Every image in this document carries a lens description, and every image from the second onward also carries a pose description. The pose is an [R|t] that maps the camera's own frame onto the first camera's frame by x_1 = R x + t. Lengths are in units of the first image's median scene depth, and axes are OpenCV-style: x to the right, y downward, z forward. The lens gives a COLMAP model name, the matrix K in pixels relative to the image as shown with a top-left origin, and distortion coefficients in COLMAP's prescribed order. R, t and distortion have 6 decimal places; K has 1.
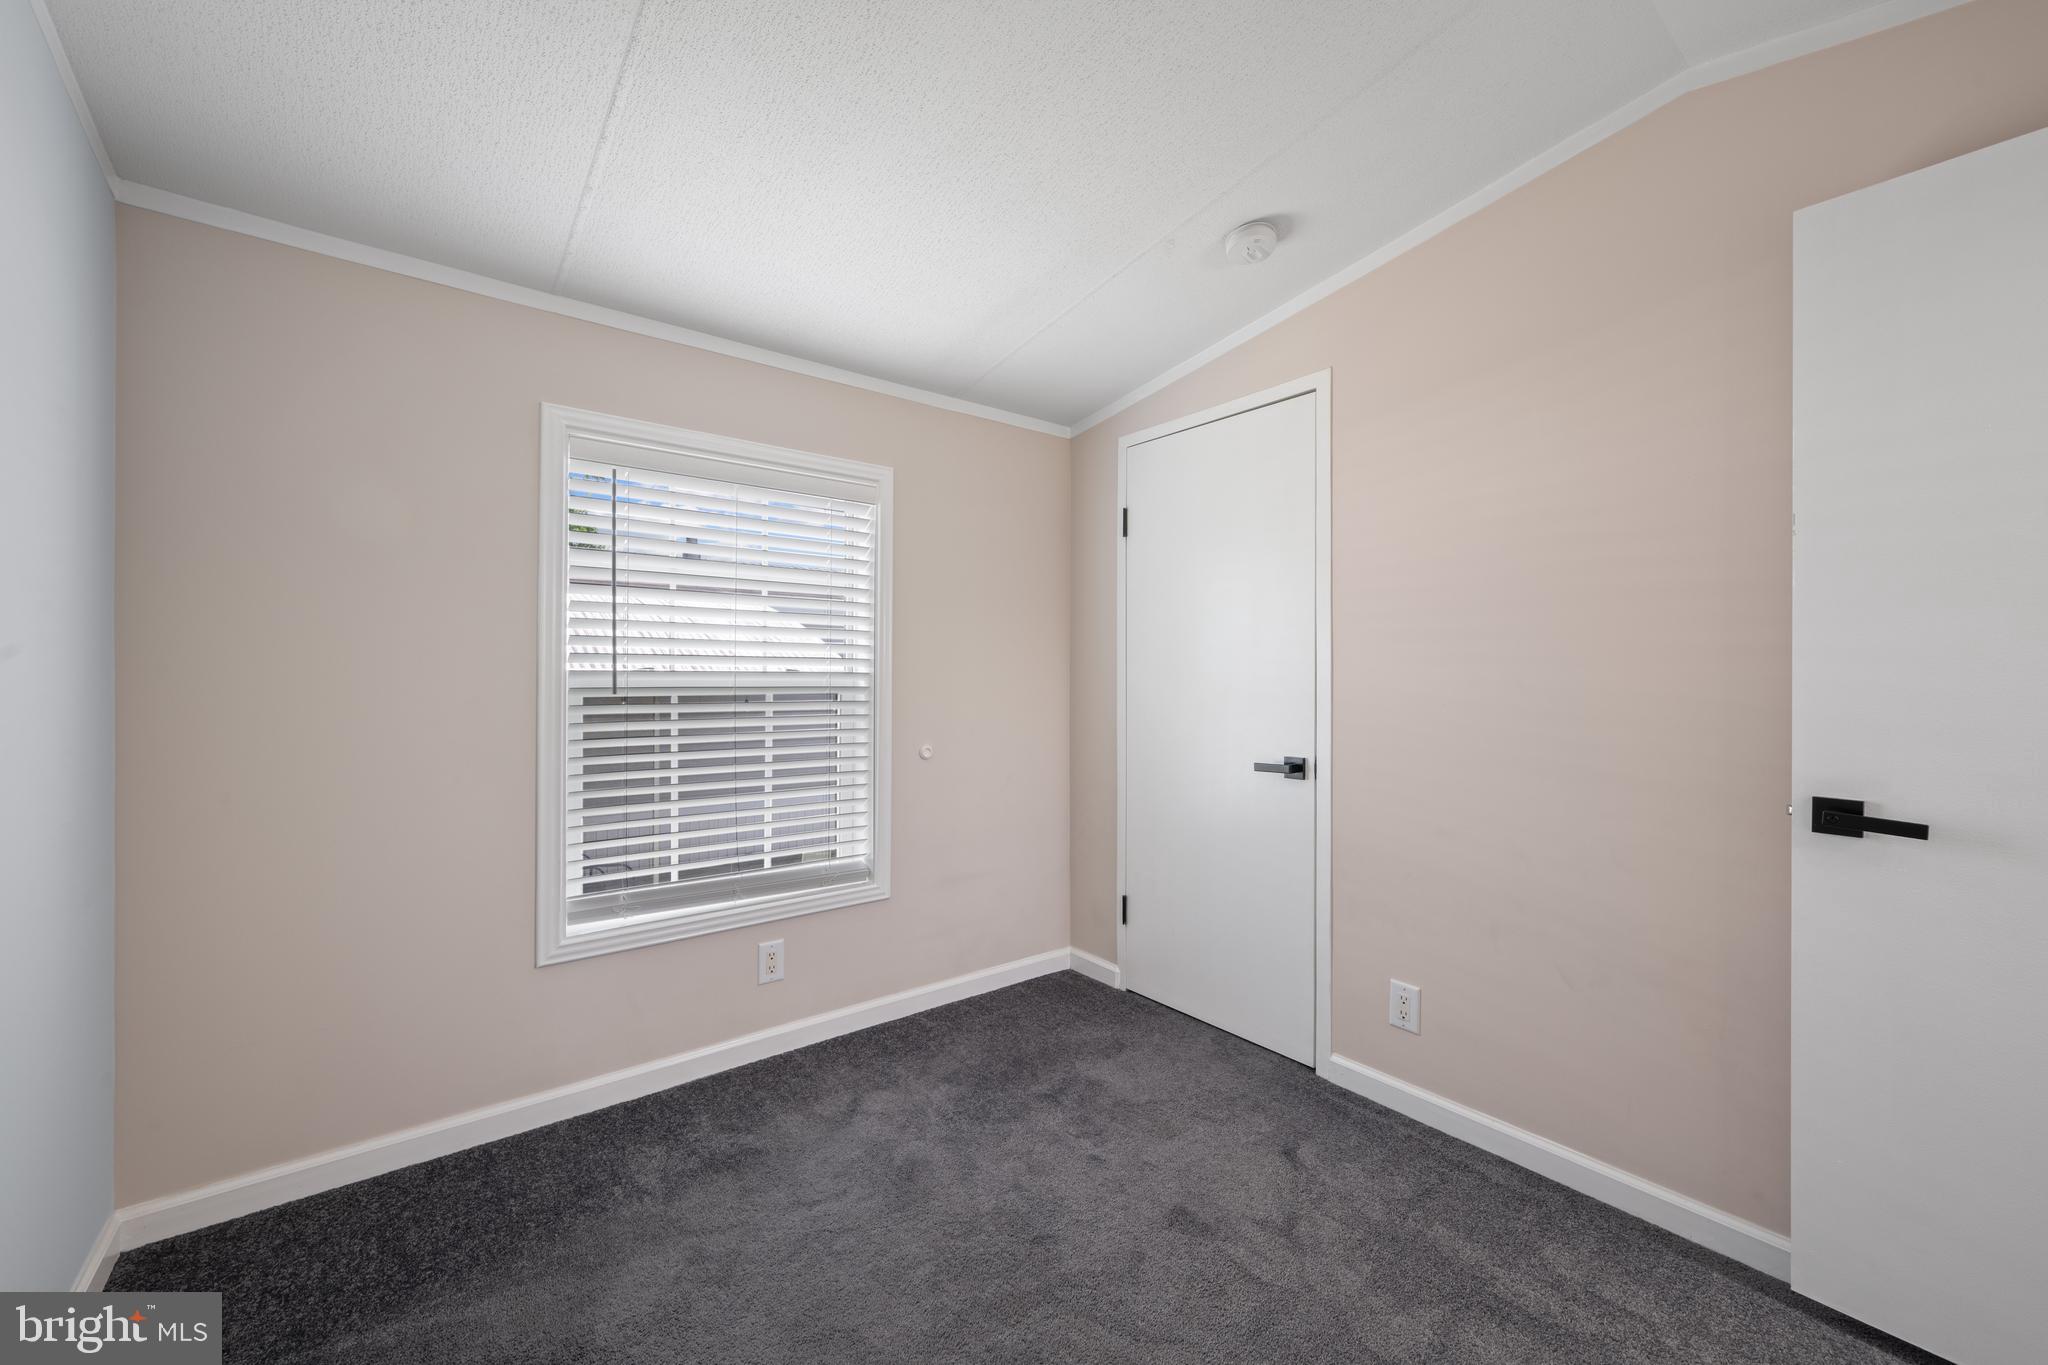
lens RADIAL K [[786.0, 0, 1052.9], [0, 786.0, 670.3], [0, 0, 1]] dist [0.000785, 0.000011]
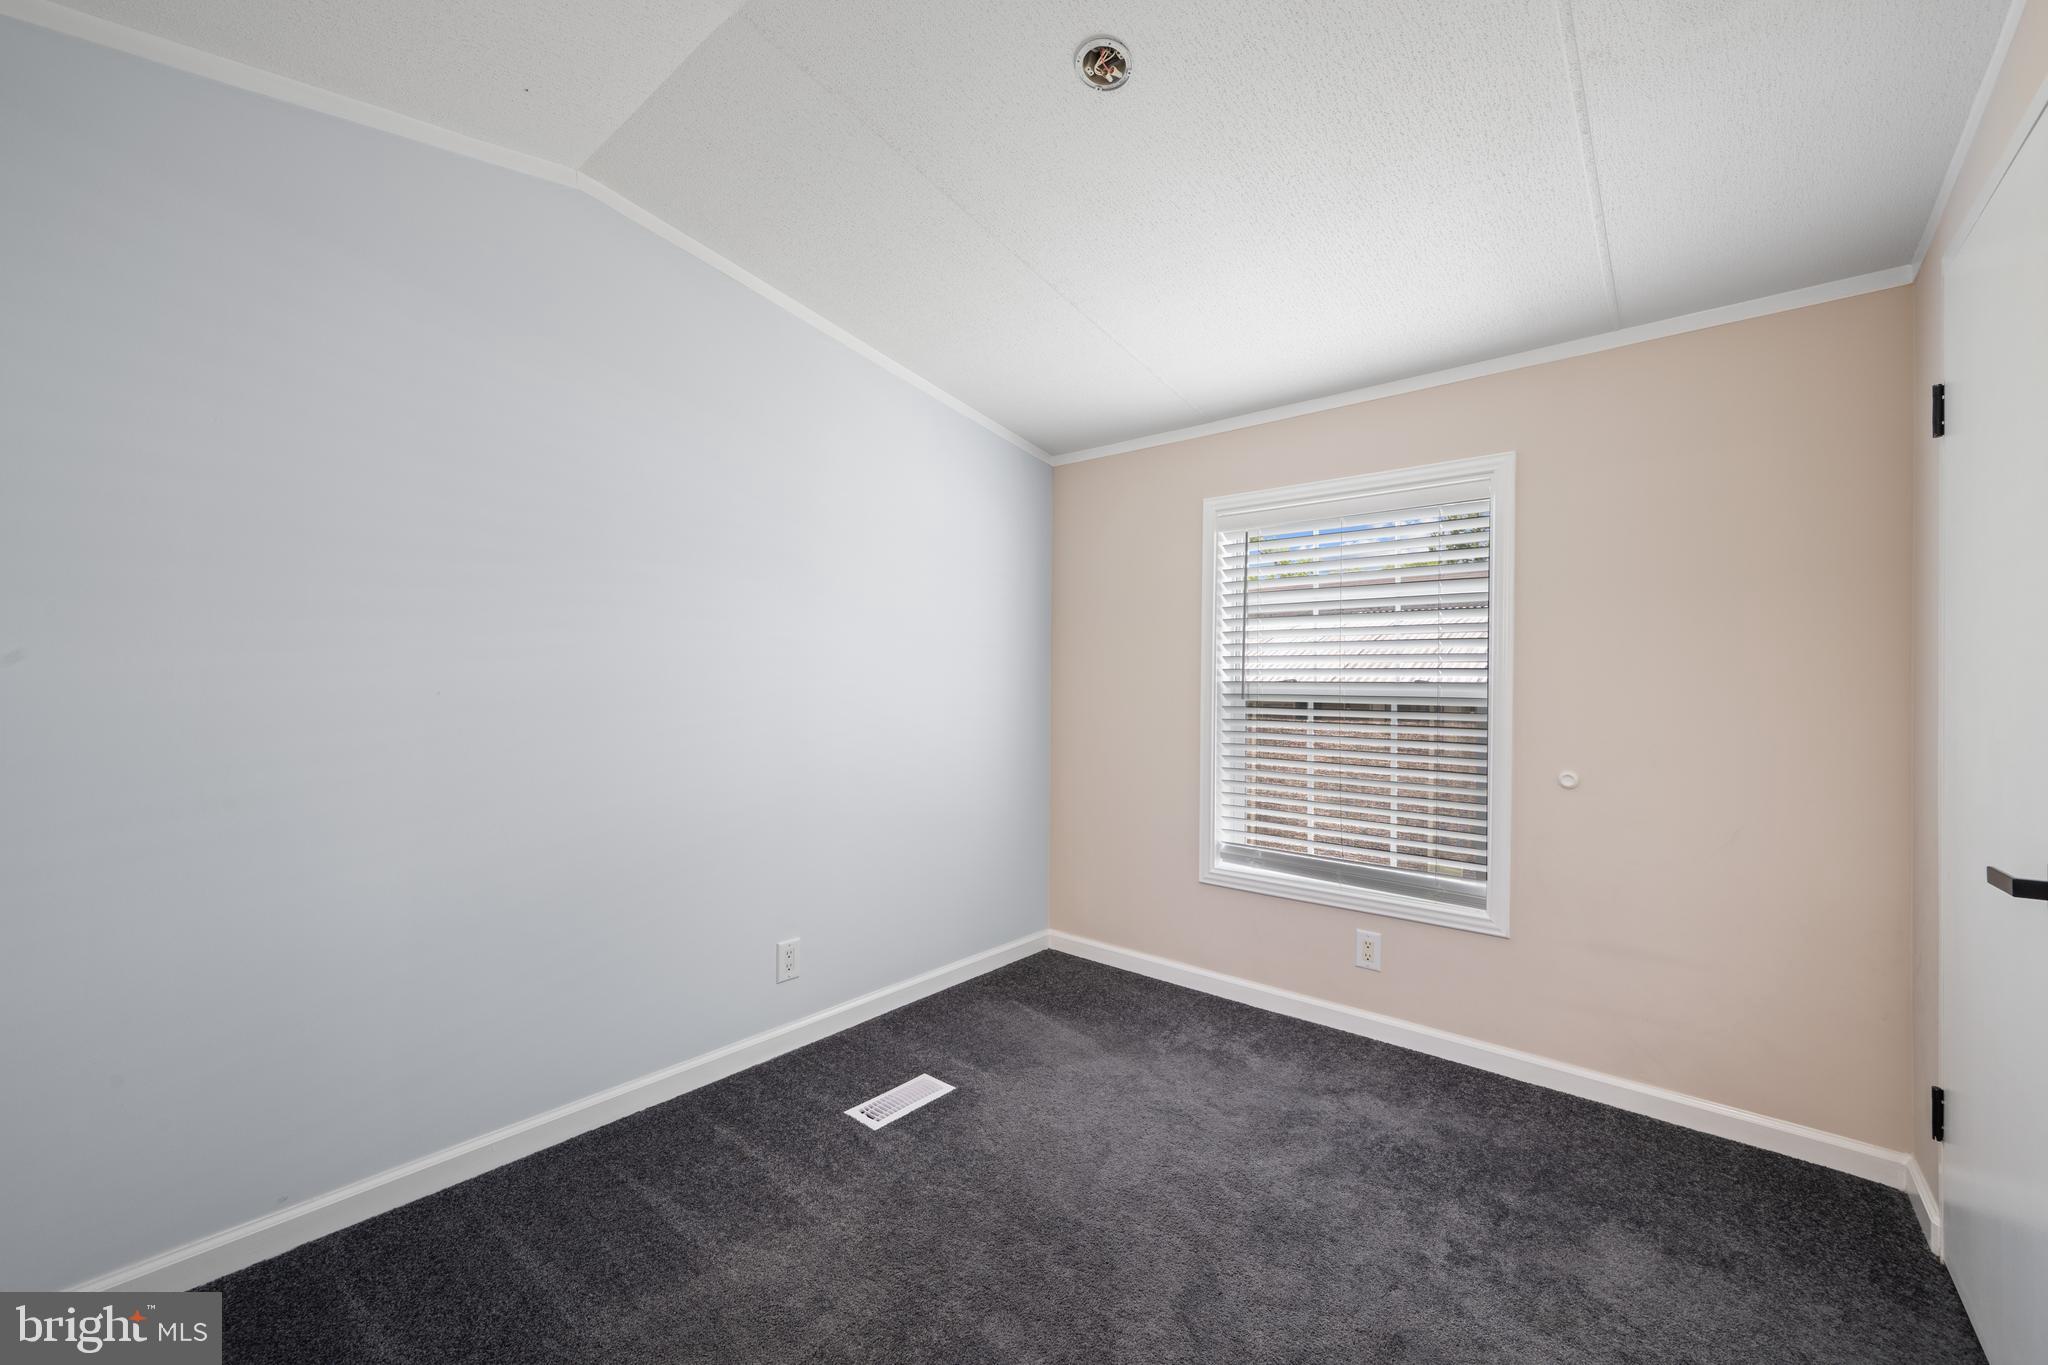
lens RADIAL K [[785.6, 0, 1027.7], [0, 785.6, 679.0], [0, 0, 1]] dist [0.000943, -0.000096]
pose [[0.205480, -0.007034, -0.978636, 0.647403], [-0.000769, 0.999973, -0.007348, 0.006211], [0.978661, 0.002262, 0.205469, 0.338602]]
